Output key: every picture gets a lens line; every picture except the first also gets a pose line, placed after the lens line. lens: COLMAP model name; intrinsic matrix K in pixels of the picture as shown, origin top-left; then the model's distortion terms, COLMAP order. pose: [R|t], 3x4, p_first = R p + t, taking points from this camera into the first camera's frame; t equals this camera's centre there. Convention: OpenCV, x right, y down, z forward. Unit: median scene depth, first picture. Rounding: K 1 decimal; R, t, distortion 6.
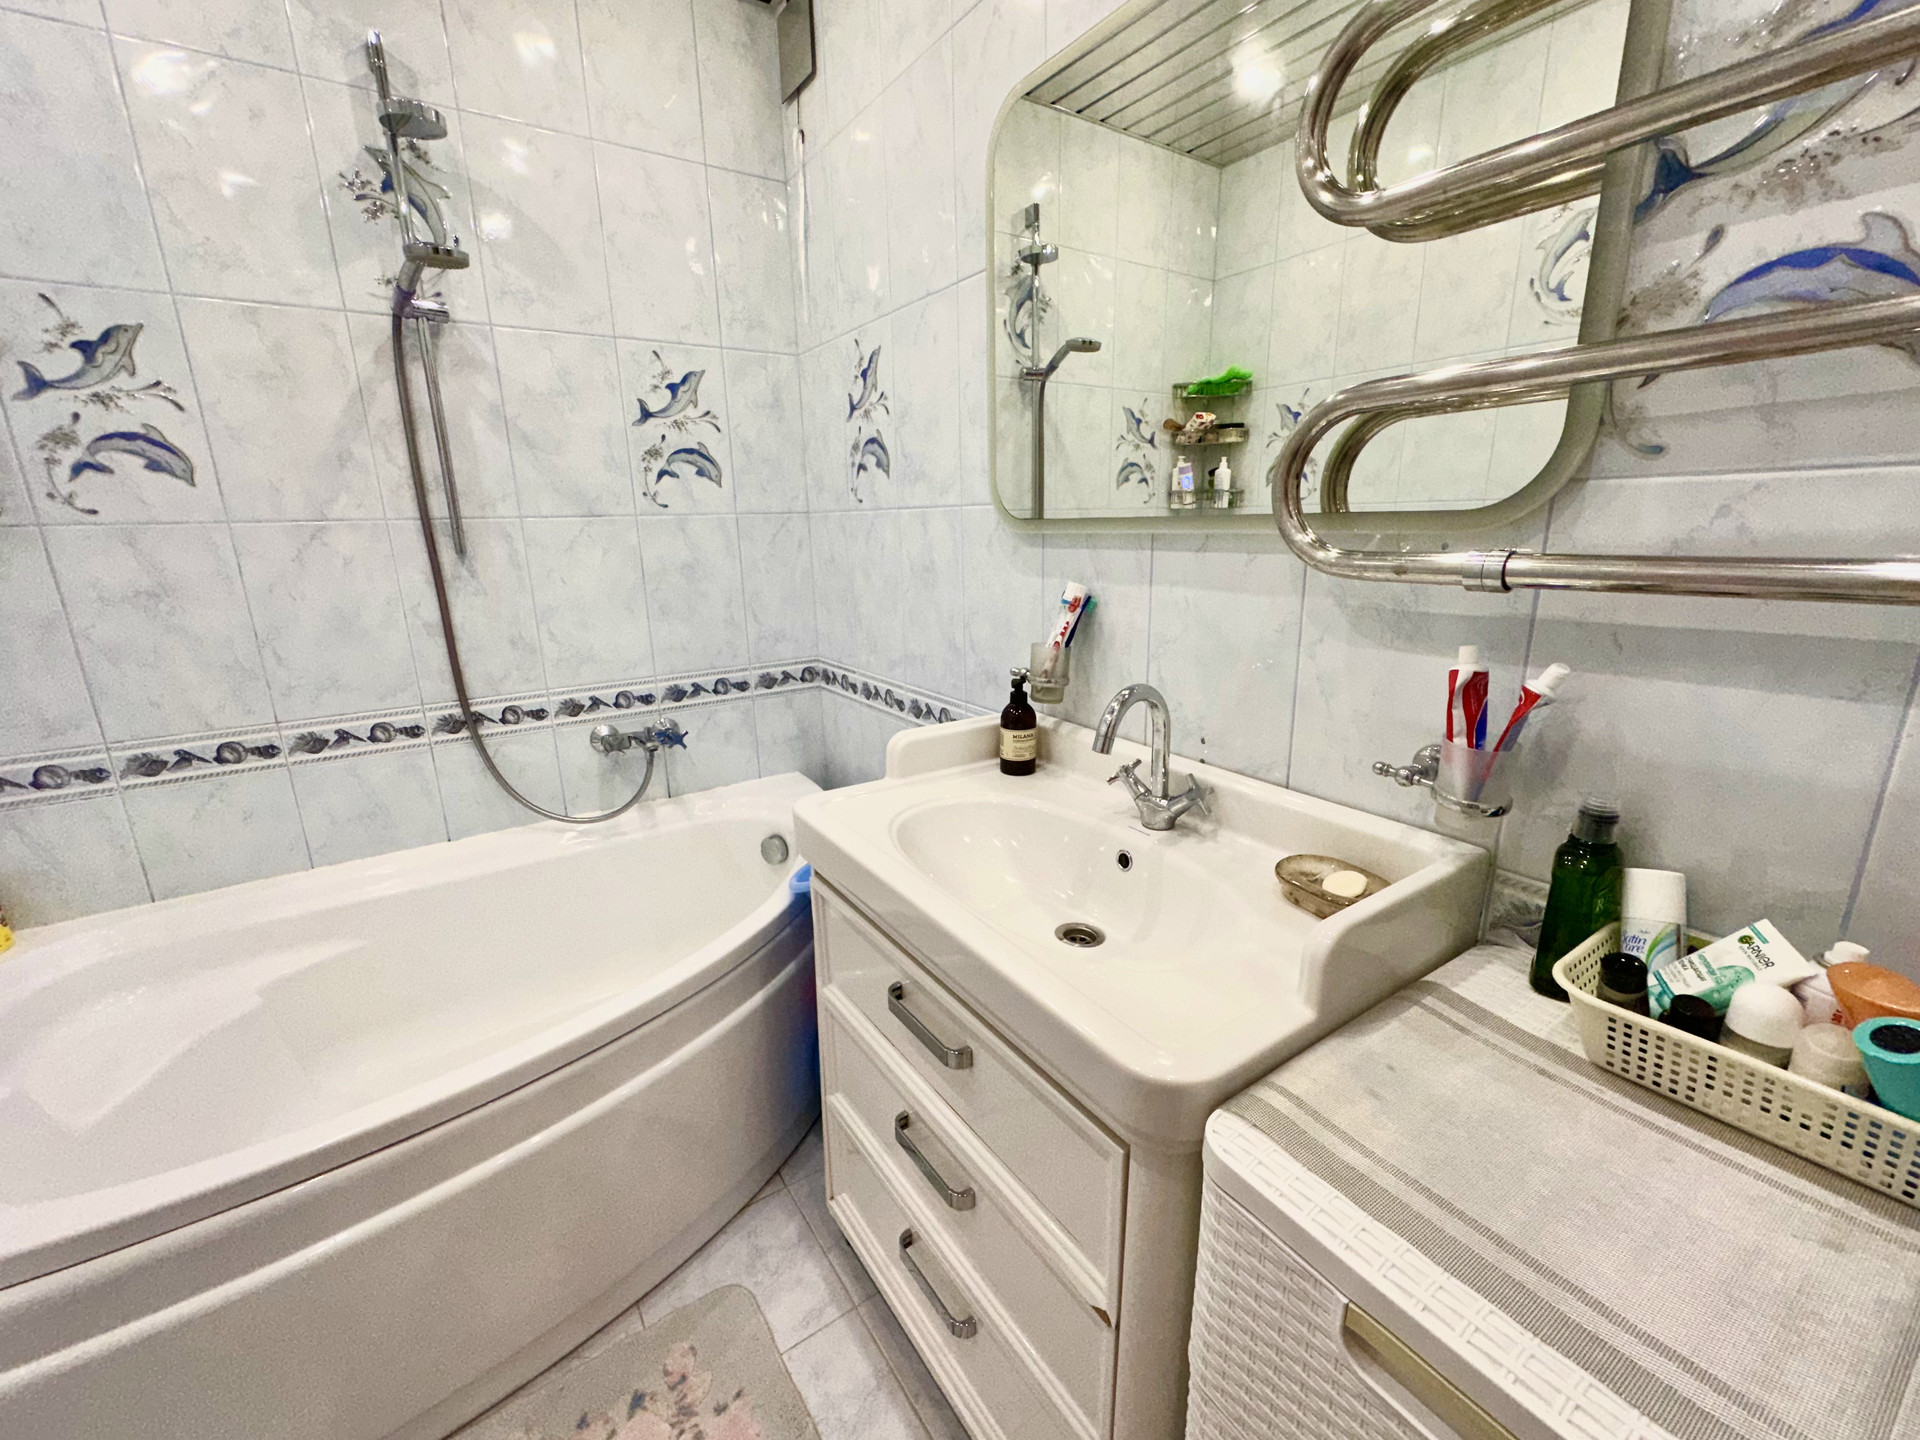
lens RADIAL K [[784.3, 0, 958.6], [0, 784.3, 719.8], [0, 0, 1]] dist [-0.003303, 0.001011]
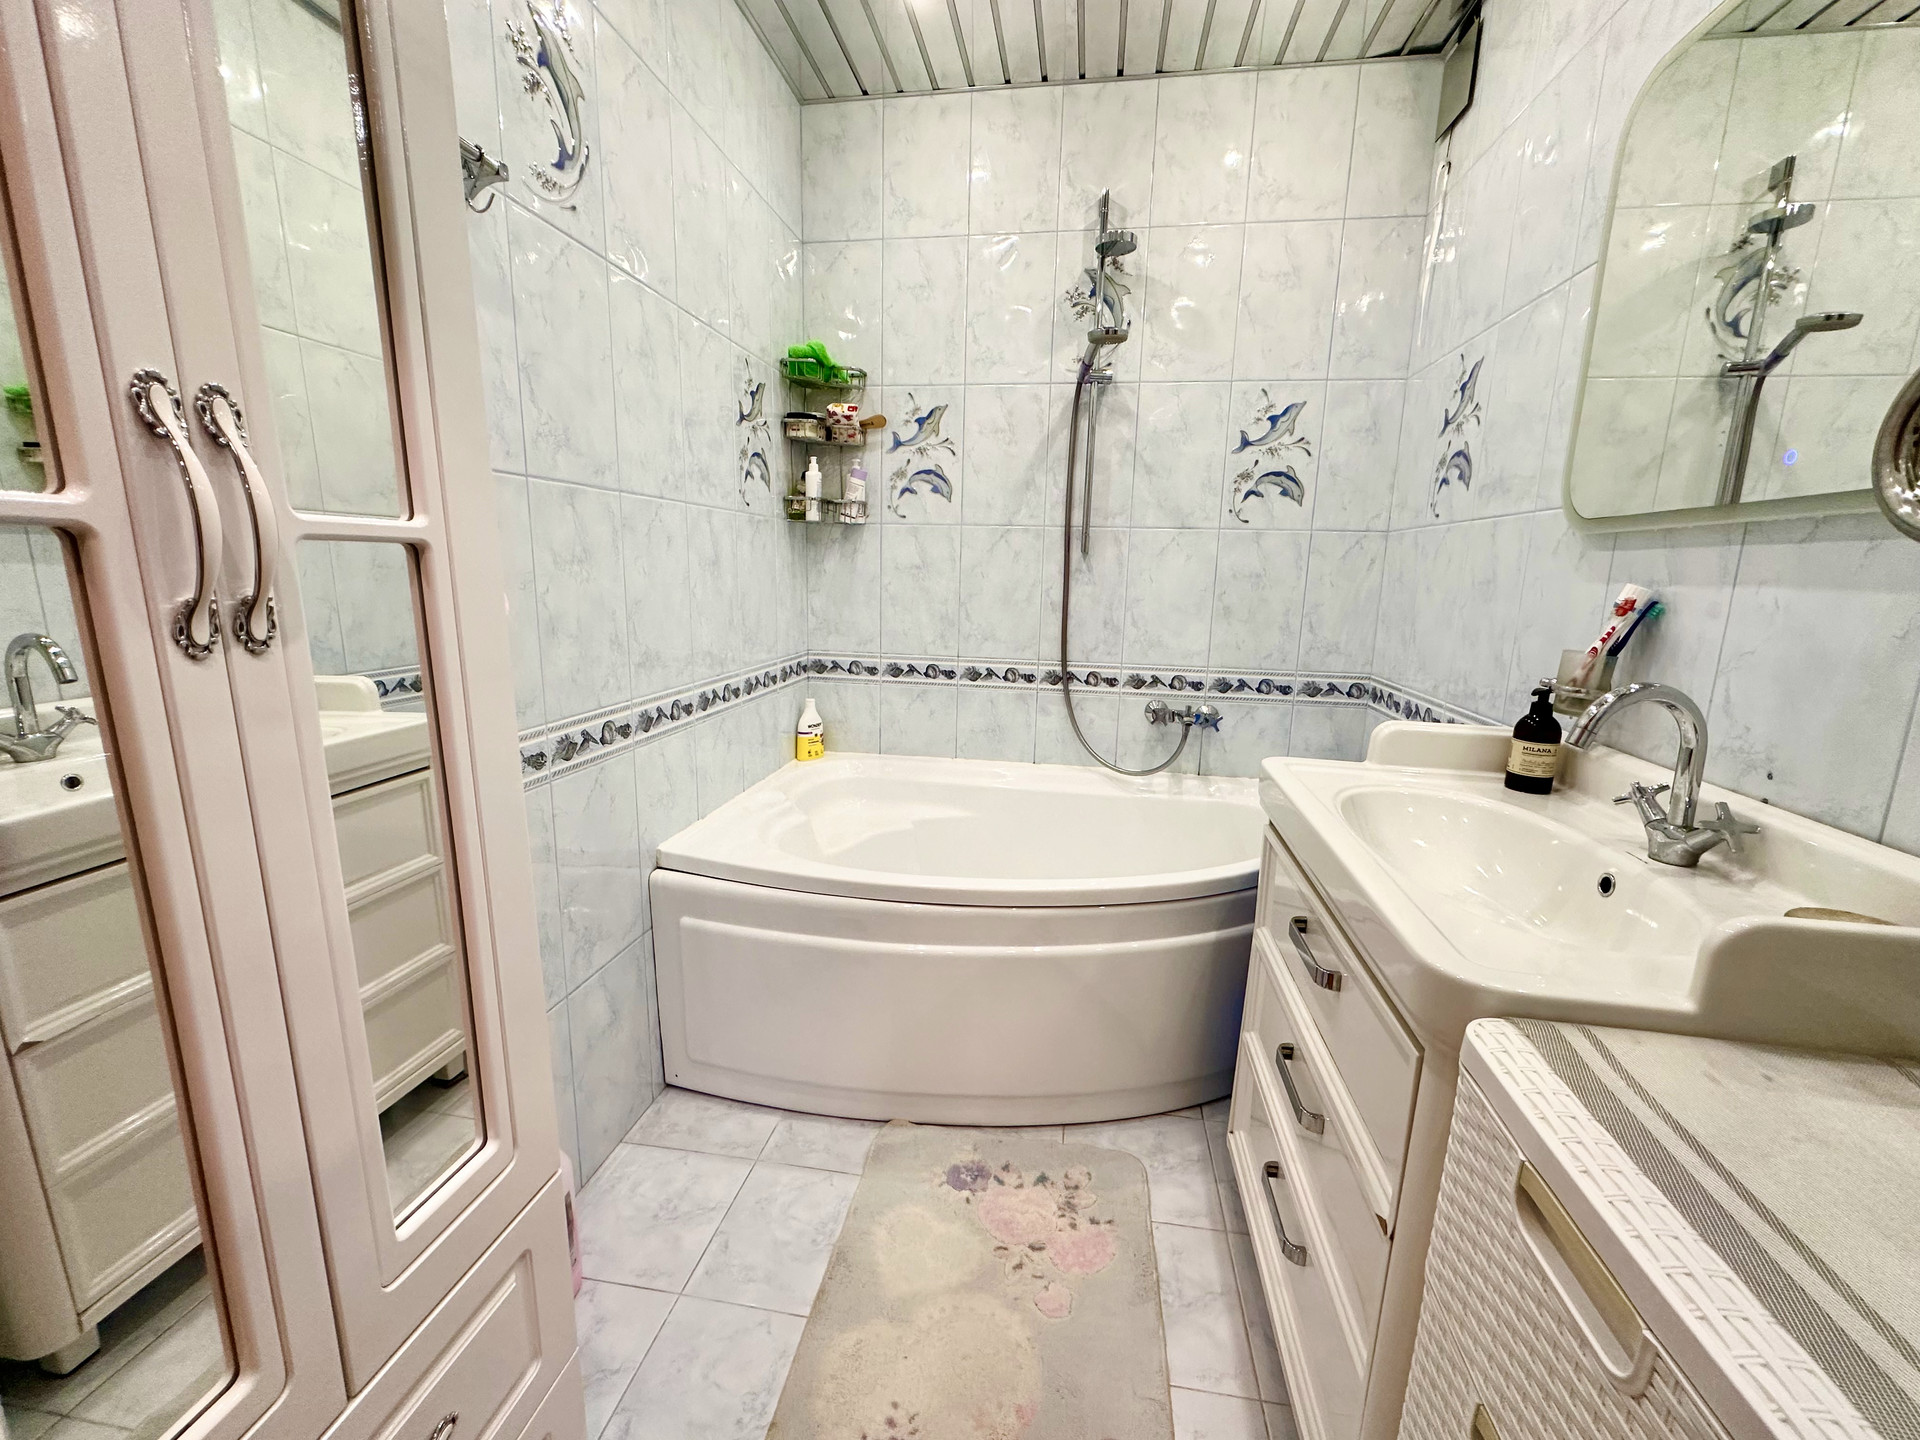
lens RADIAL K [[784.3, 0, 958.6], [0, 784.3, 719.8], [0, 0, 1]] dist [-0.003303, 0.001011]
pose [[0.722552, 0.168877, -0.670372, 0.163620], [-0.209853, 0.977527, 0.020066, 0.089171], [0.658696, 0.126181, 0.741754, -0.108230]]
